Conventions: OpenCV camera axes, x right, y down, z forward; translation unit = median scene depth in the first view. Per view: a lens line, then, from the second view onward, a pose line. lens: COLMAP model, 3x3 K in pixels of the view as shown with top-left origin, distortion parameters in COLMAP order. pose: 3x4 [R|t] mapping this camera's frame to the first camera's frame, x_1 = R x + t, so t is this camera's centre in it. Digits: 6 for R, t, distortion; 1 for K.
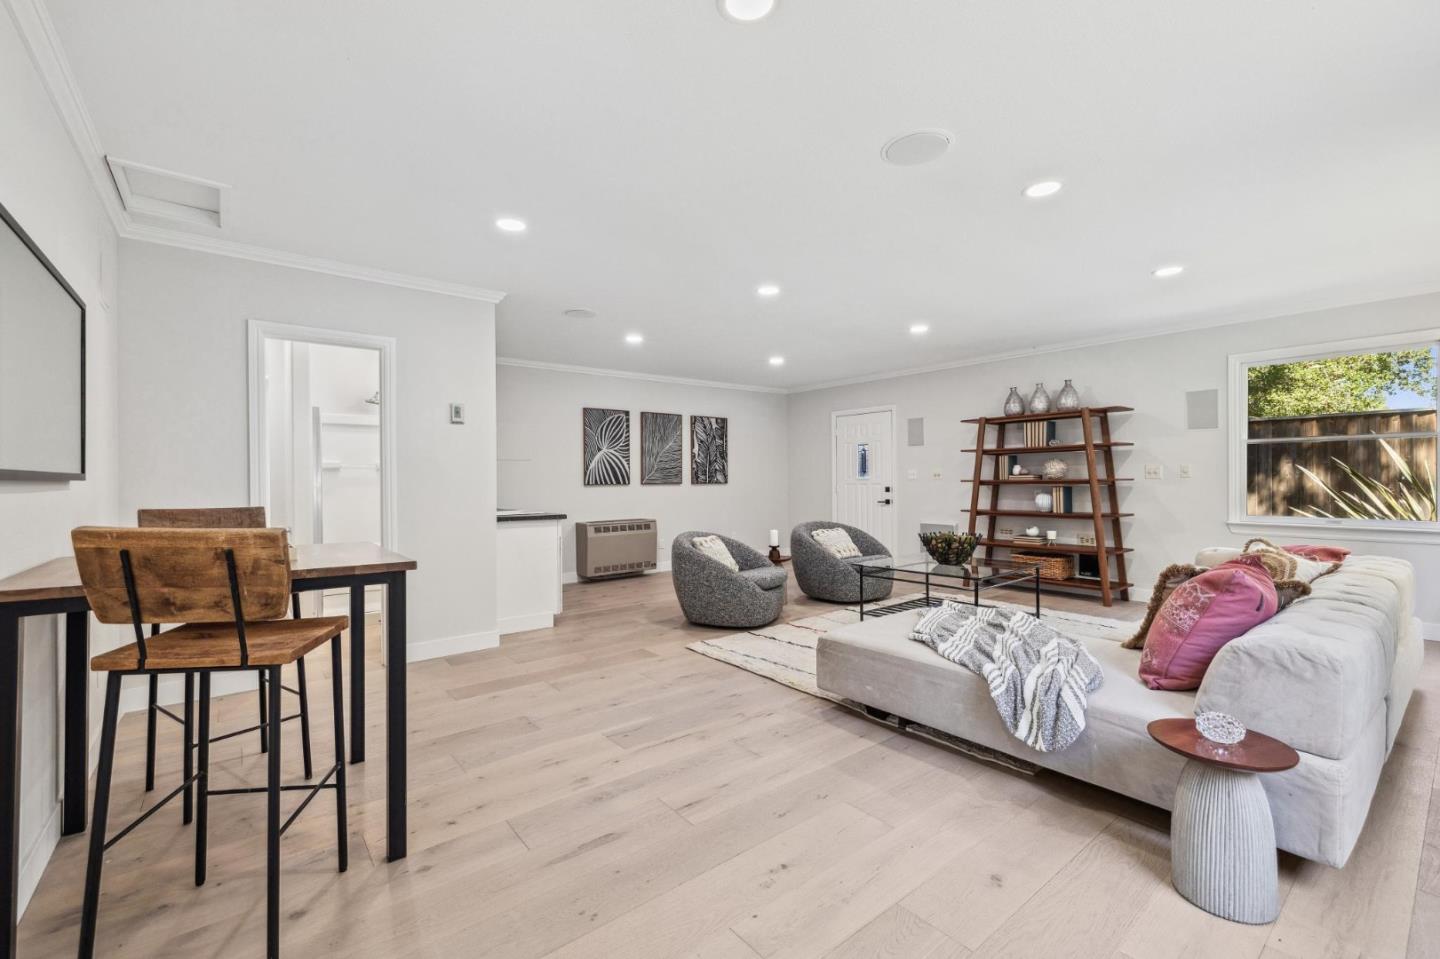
lens RADIAL K [[612.3, 0, 724.3], [0, 612.3, 482.7], [0, 0, 1]] dist [0.000673, -0.000268]
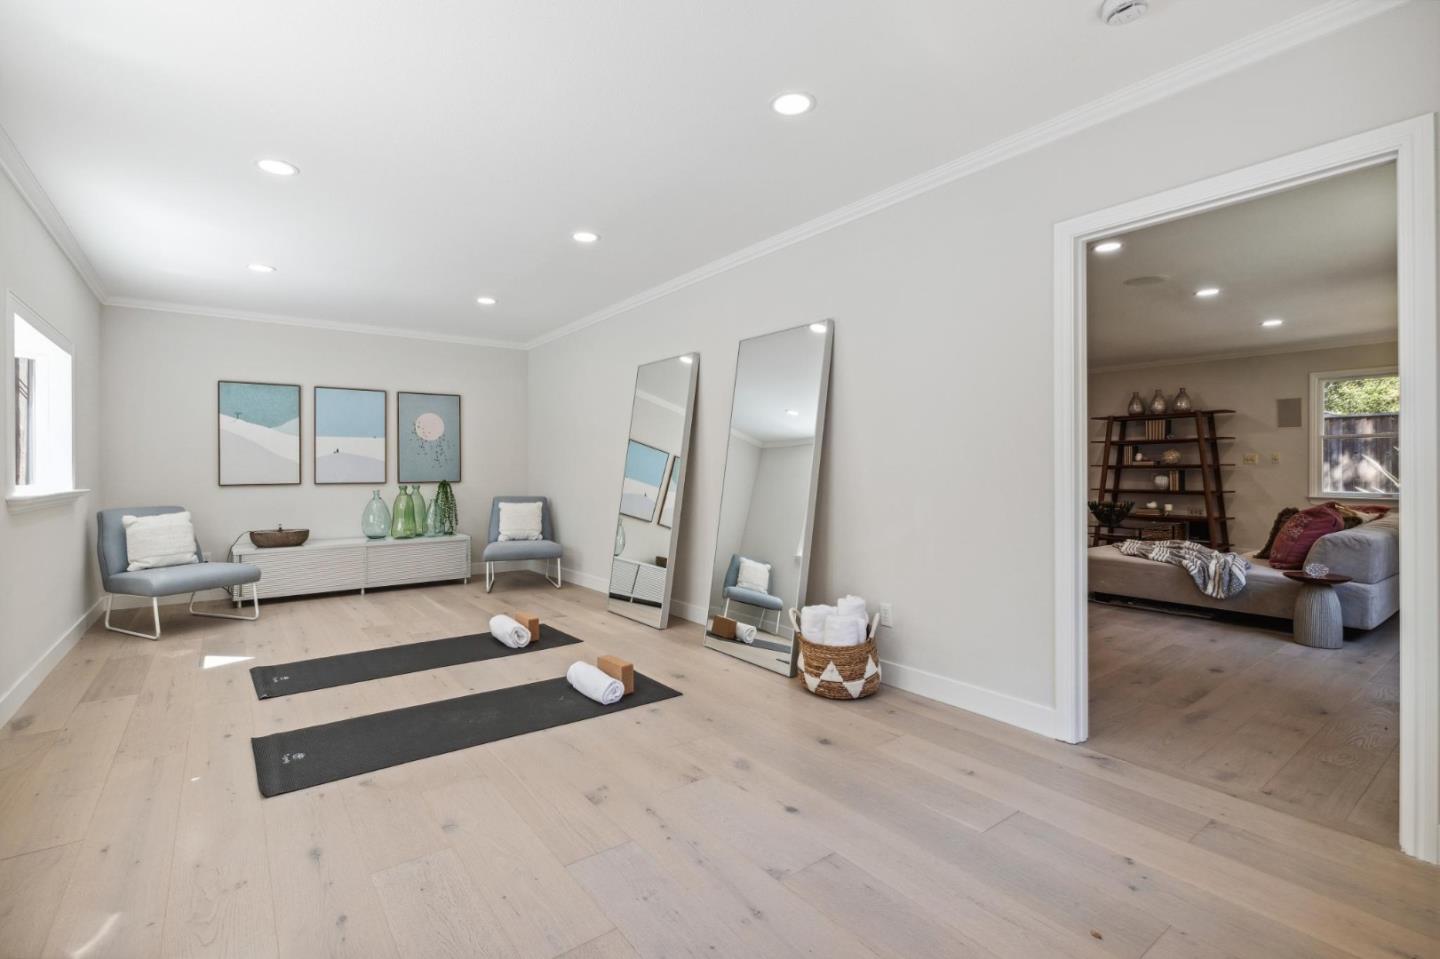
lens RADIAL K [[661.5, 0, 723.6], [0, 661.5, 471.0], [0, 0, 1]] dist [-0.002535, 0.000014]
pose [[0.999685, 0.005877, -0.024414, -0.385376], [-0.005908, 0.999982, -0.001165, 0.015649], [0.024407, 0.001309, 0.999701, -0.433337]]
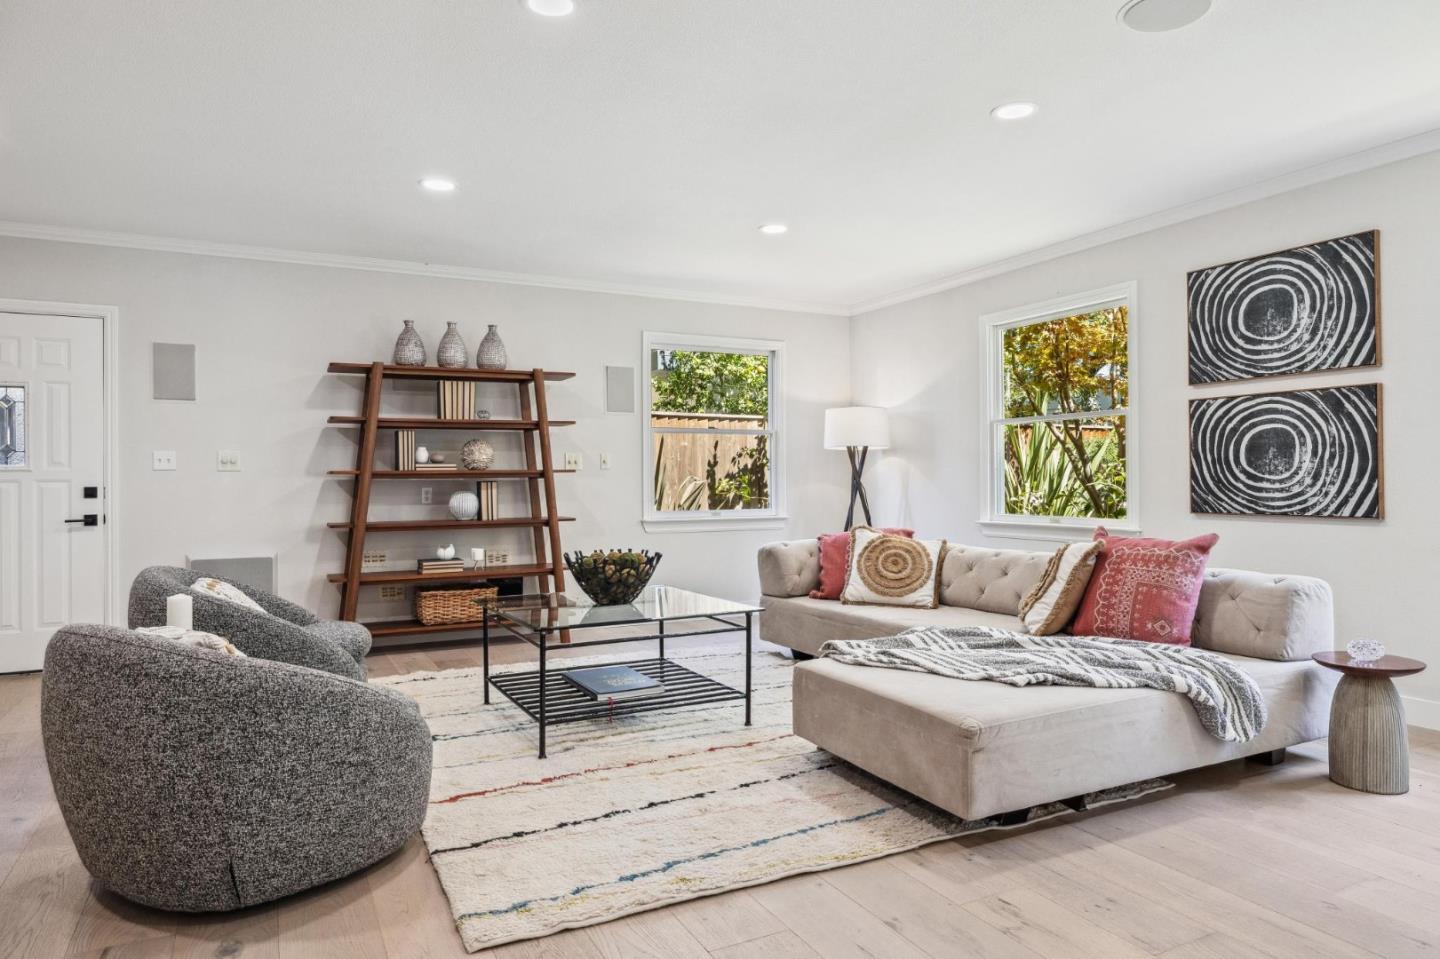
lens RADIAL K [[898.4, 0, 722.6], [0, 898.4, 479.1], [0, 0, 1]] dist [-0.007782, 0.002398]
pose [[0.210732, 0.004709, 0.977533, -0.372260], [0.010598, 0.999919, -0.007102, 0.014282], [-0.977486, 0.011857, 0.210665, 0.559834]]
